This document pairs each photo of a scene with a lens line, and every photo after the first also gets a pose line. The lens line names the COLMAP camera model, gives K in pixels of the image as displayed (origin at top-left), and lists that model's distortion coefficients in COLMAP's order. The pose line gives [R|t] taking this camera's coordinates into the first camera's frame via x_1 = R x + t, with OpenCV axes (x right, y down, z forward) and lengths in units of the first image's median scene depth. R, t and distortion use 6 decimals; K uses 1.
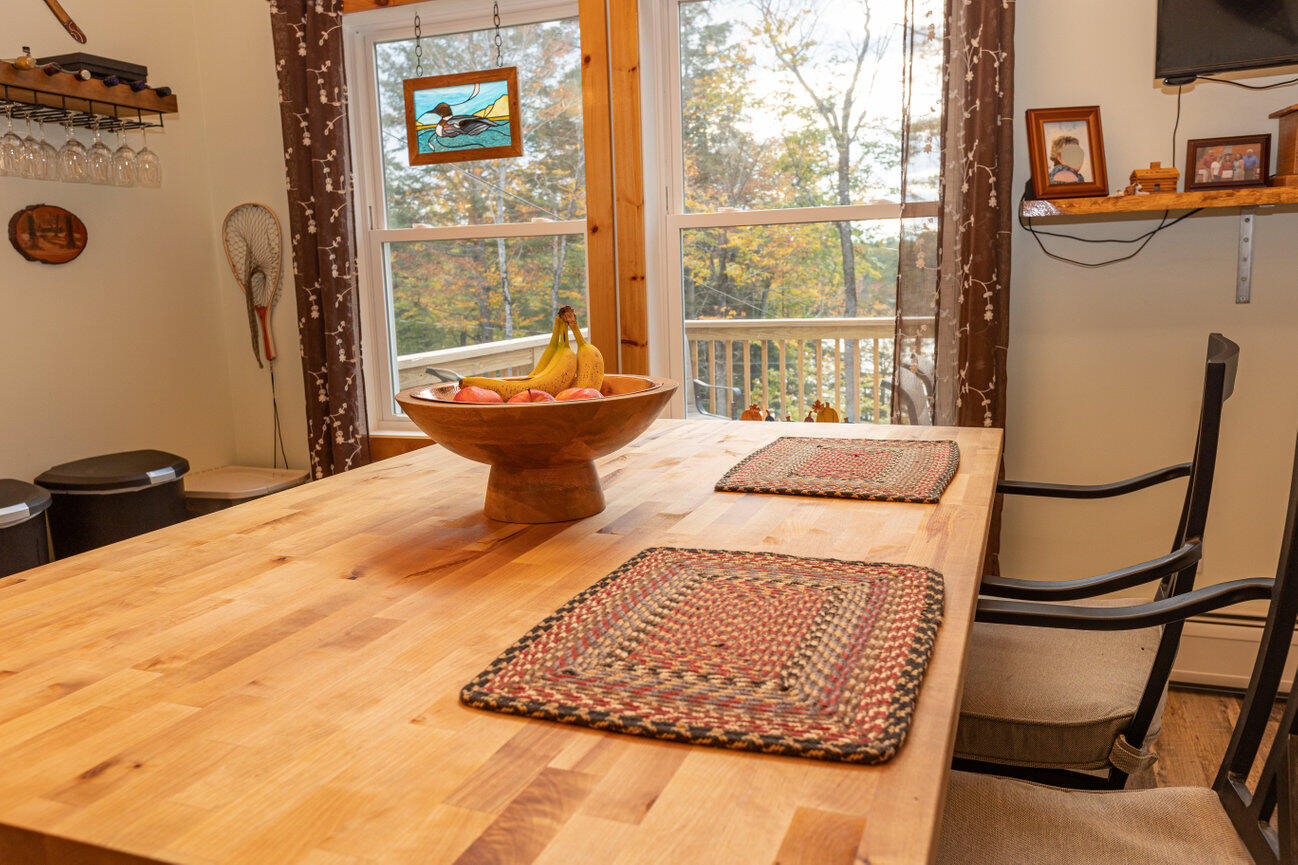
lens RADIAL K [[996.0, 0, 649.0], [0, 996.0, 432.5], [0, 0, 1]] dist [-0.002630, -0.001319]
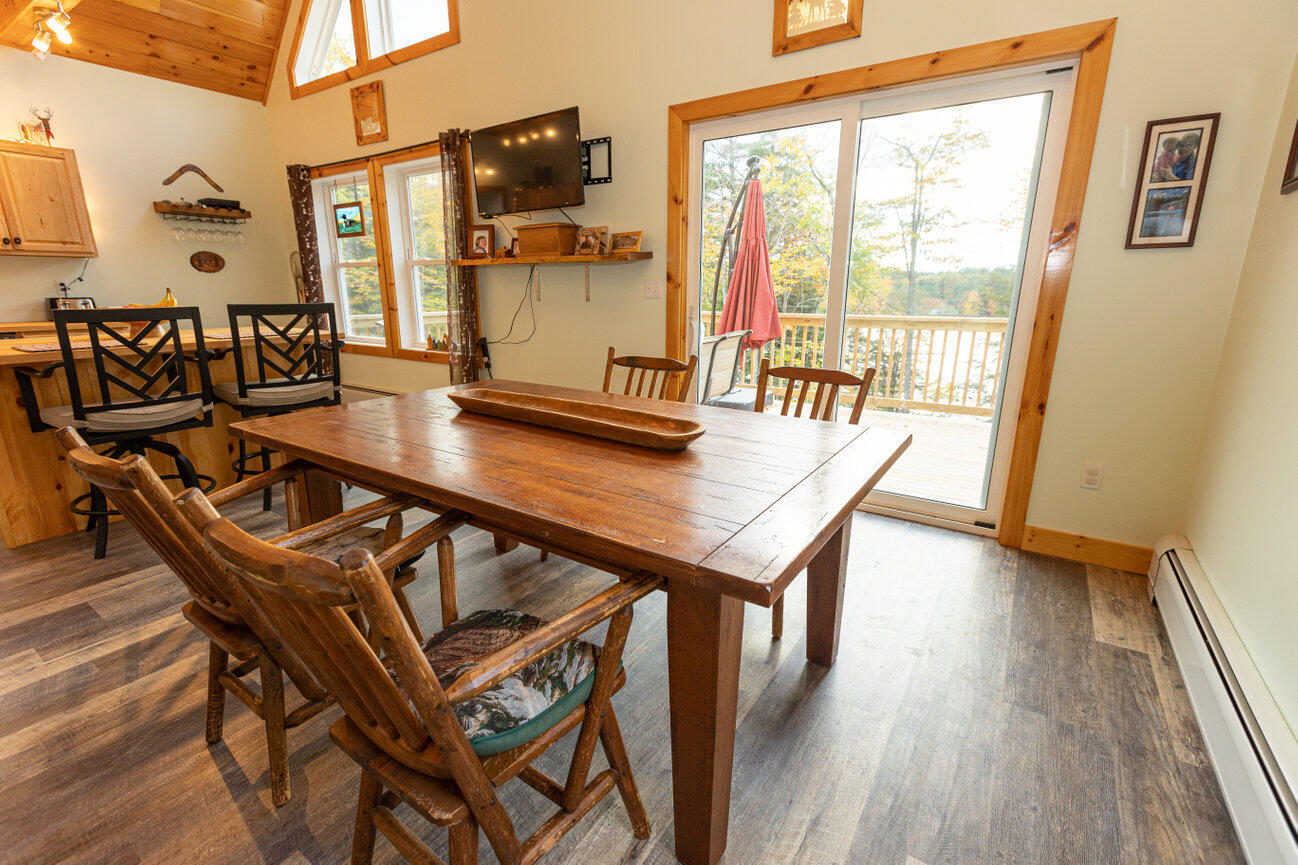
lens RADIAL K [[578.1, 0, 647.6], [0, 578.1, 437.8], [0, 0, 1]] dist [0.001376, 0.000479]
pose [[0.973590, 0.088744, -0.210348, 0.973913], [-0.065980, 0.991415, 0.112882, 0.032170], [0.218560, -0.096022, 0.971088, -0.380783]]
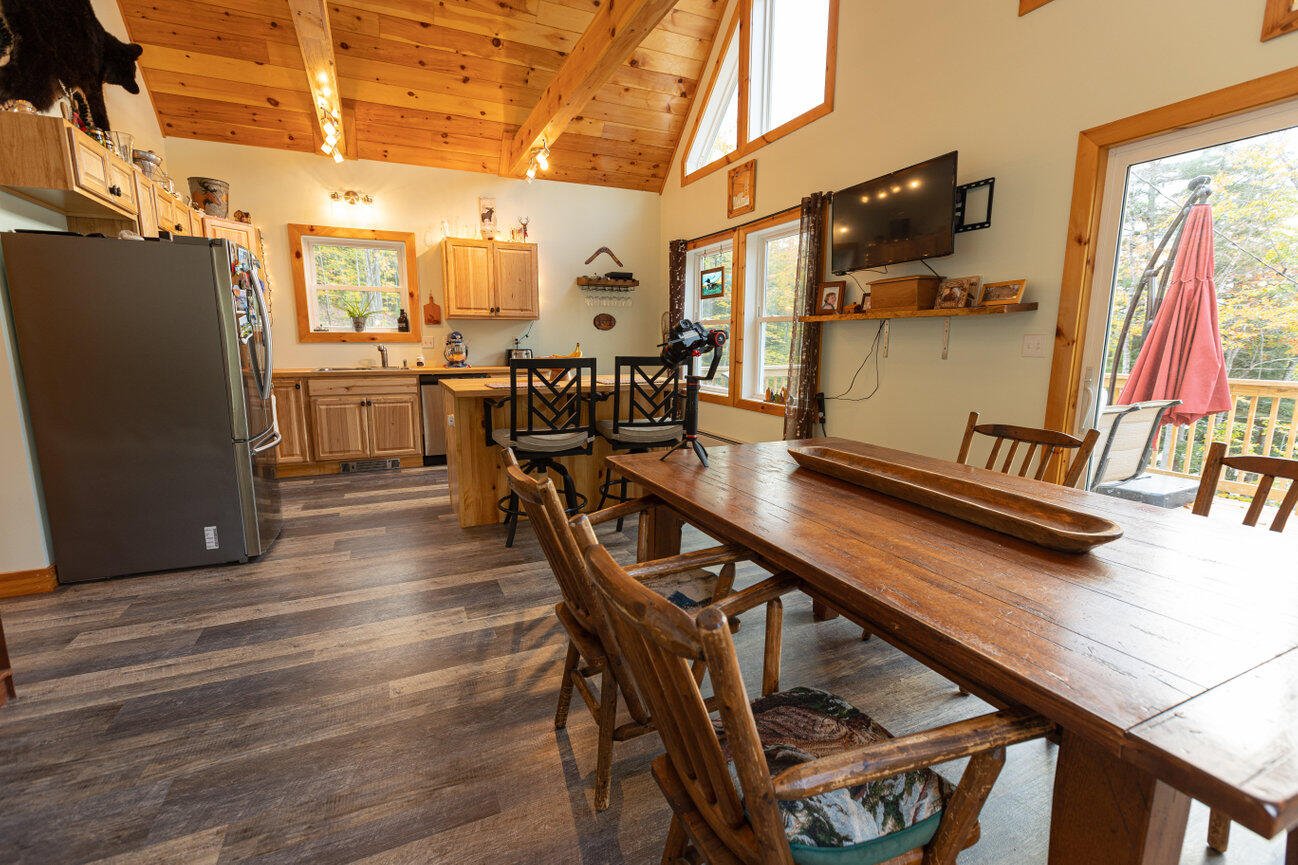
lens RADIAL K [[578.1, 0, 647.6], [0, 578.1, 437.8], [0, 0, 1]] dist [0.001376, 0.000479]
pose [[0.711911, 0.150091, -0.686044, 0.943328], [-0.132232, 0.988070, 0.078950, 0.028504], [0.689709, 0.034511, 0.723264, -0.371250]]
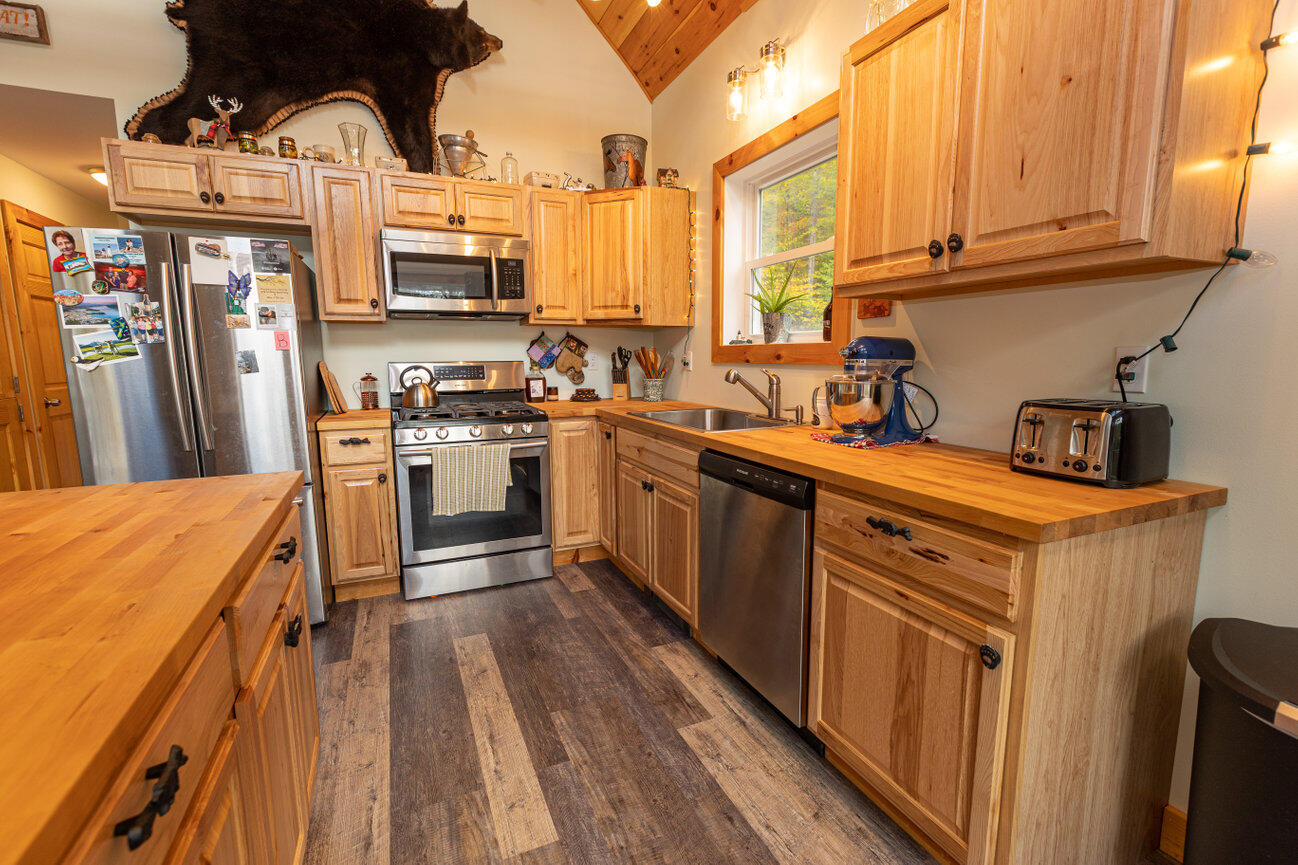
lens RADIAL K [[578.1, 0, 647.6], [0, 578.1, 437.8], [0, 0, 1]] dist [0.001376, 0.000479]
pose [[-0.708381, 0.137557, -0.692296, -0.307327], [-0.079042, 0.959196, 0.271468, -0.137116], [0.701390, 0.247023, -0.668604, 0.905584]]
